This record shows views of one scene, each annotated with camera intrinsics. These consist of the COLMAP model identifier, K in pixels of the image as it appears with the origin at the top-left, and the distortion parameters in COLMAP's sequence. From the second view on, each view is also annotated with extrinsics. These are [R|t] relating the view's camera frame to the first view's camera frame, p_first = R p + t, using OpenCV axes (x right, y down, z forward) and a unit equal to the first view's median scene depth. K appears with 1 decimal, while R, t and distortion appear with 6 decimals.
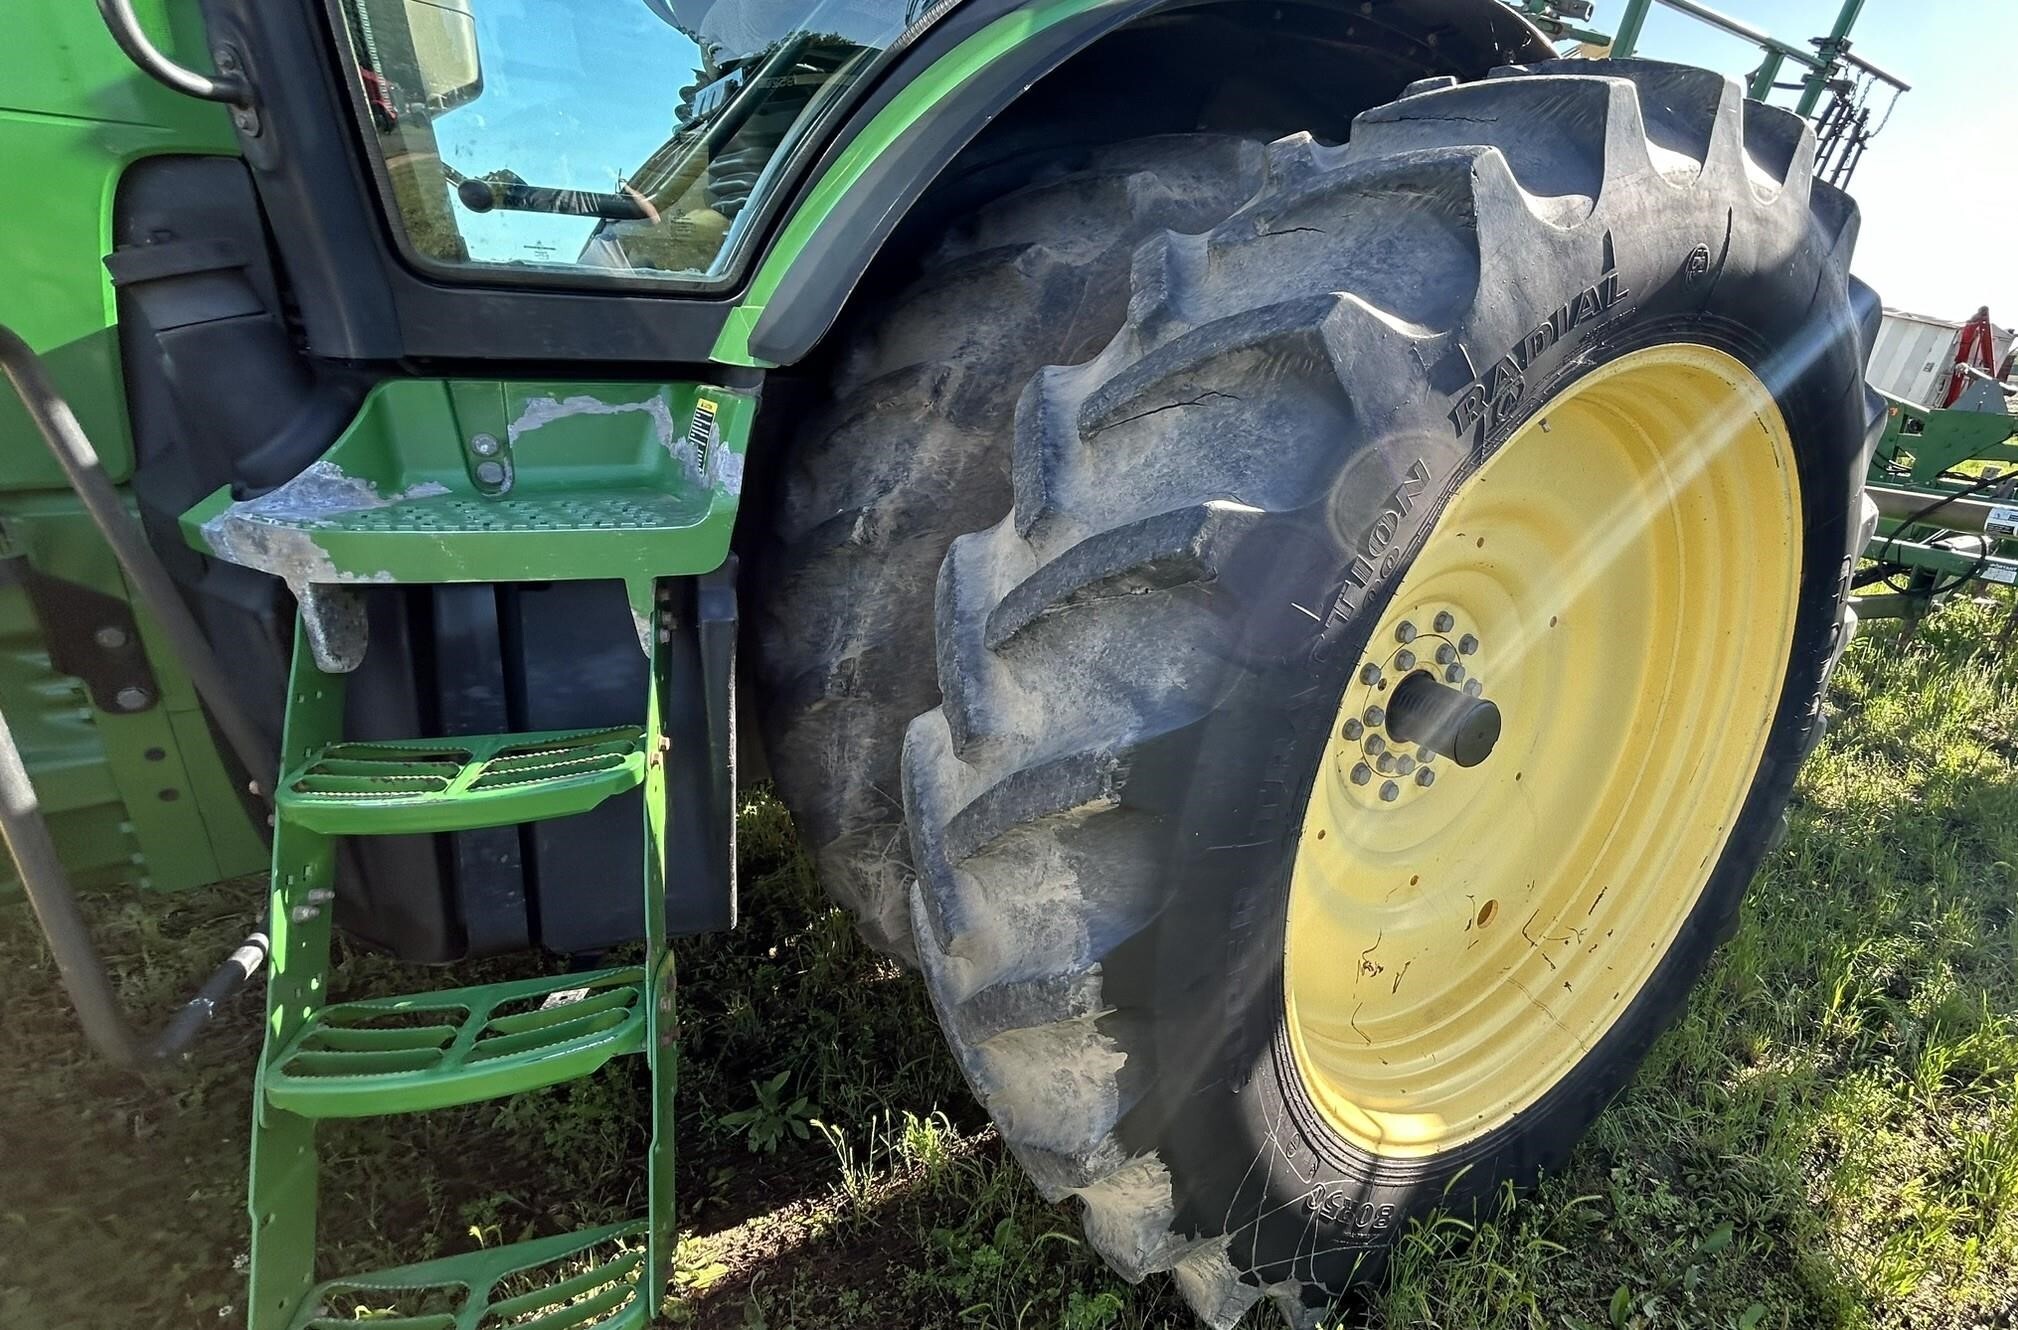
lens RADIAL K [[962.4, 0, 1175.6], [0, 962.4, 665.7], [0, 0, 1]] dist [-0.002201, 0.001956]
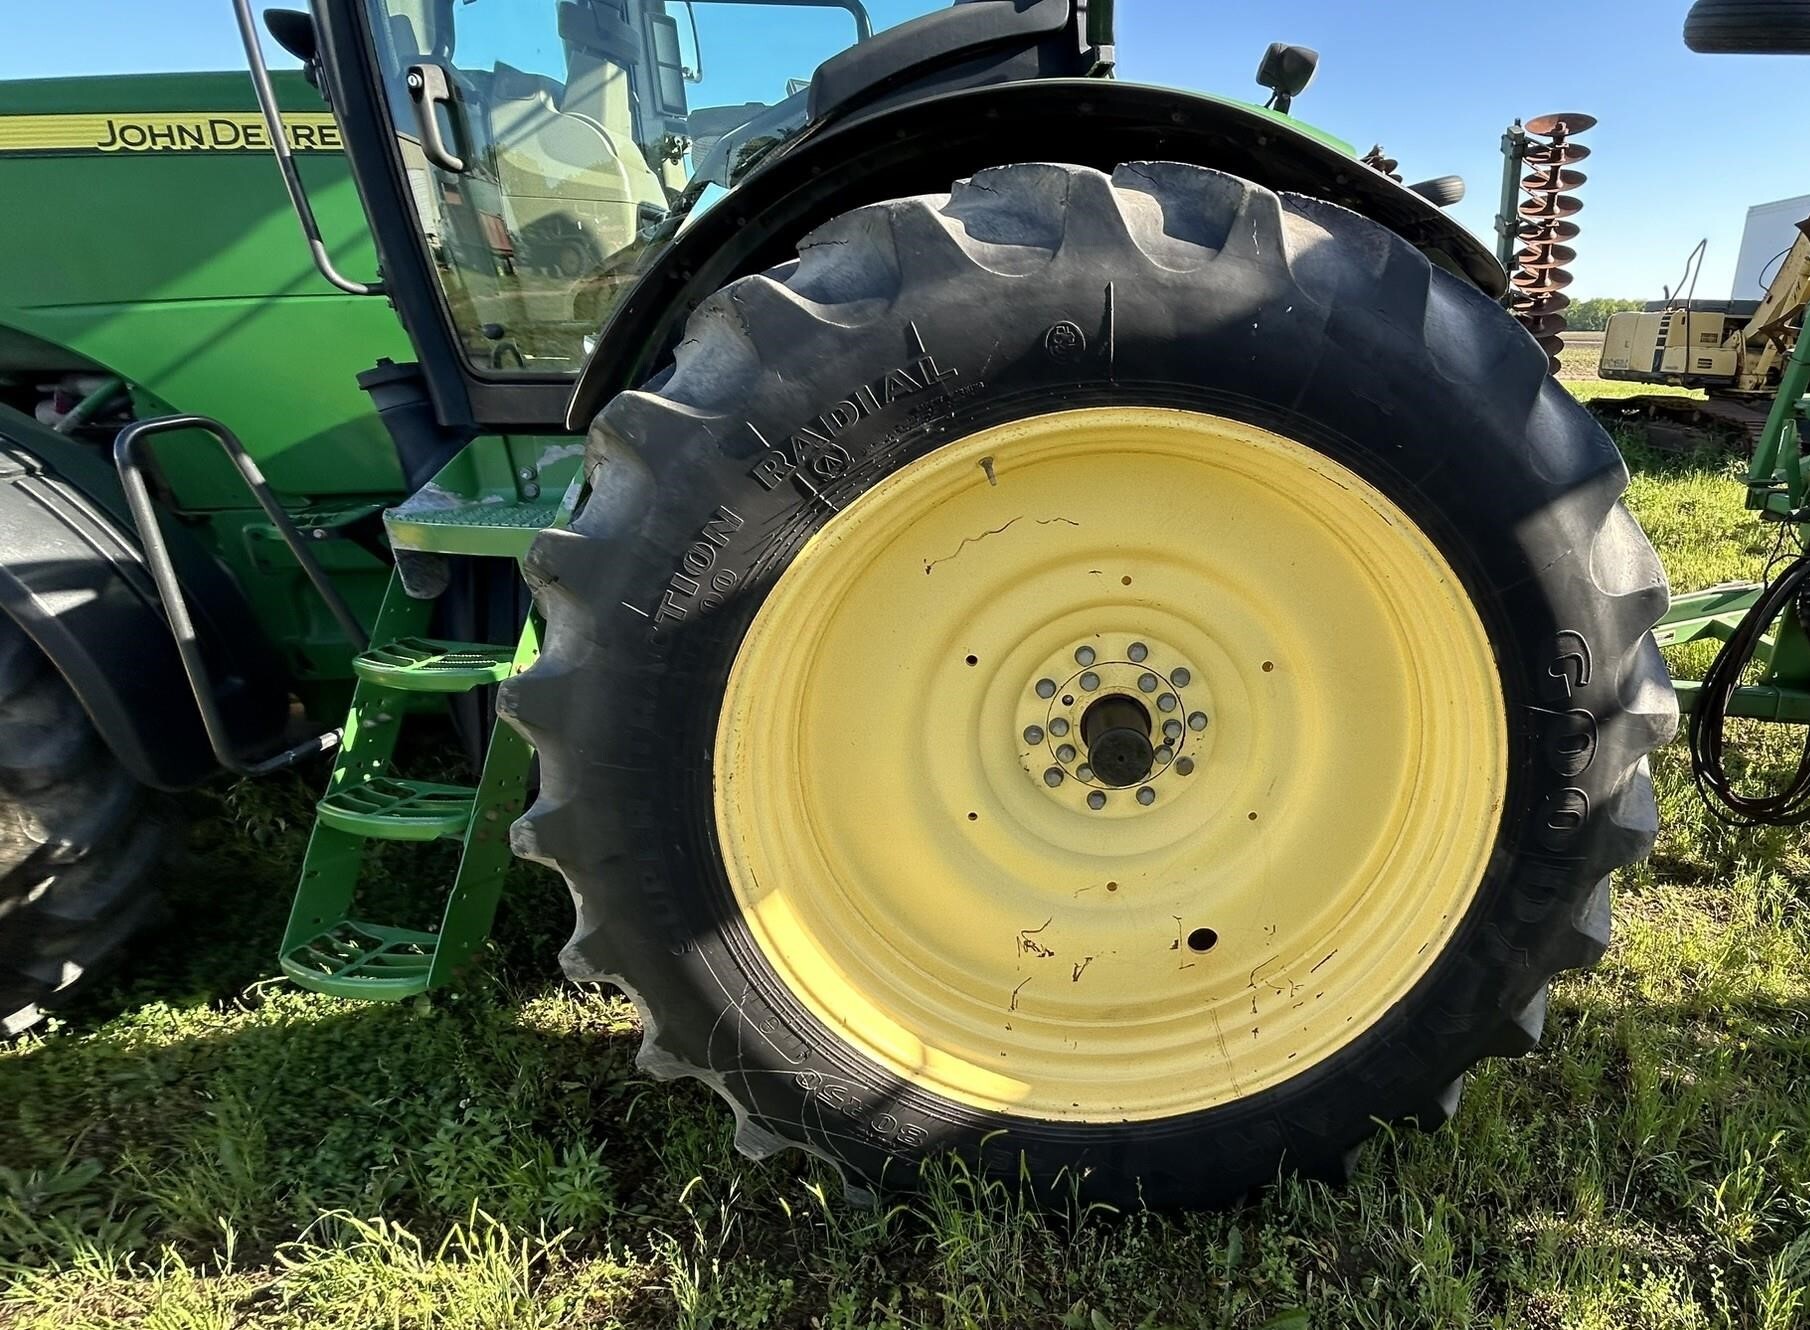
lens RADIAL K [[959.1, 0, 1171.4], [0, 959.1, 660.8], [0, 0, 1]] dist [-0.001177, 0.005839]
pose [[0.865106, 0.117677, -0.487589, 1.109172], [-0.127858, 0.991714, 0.012493, -0.071076], [0.485019, 0.051534, 0.872984, 0.102772]]
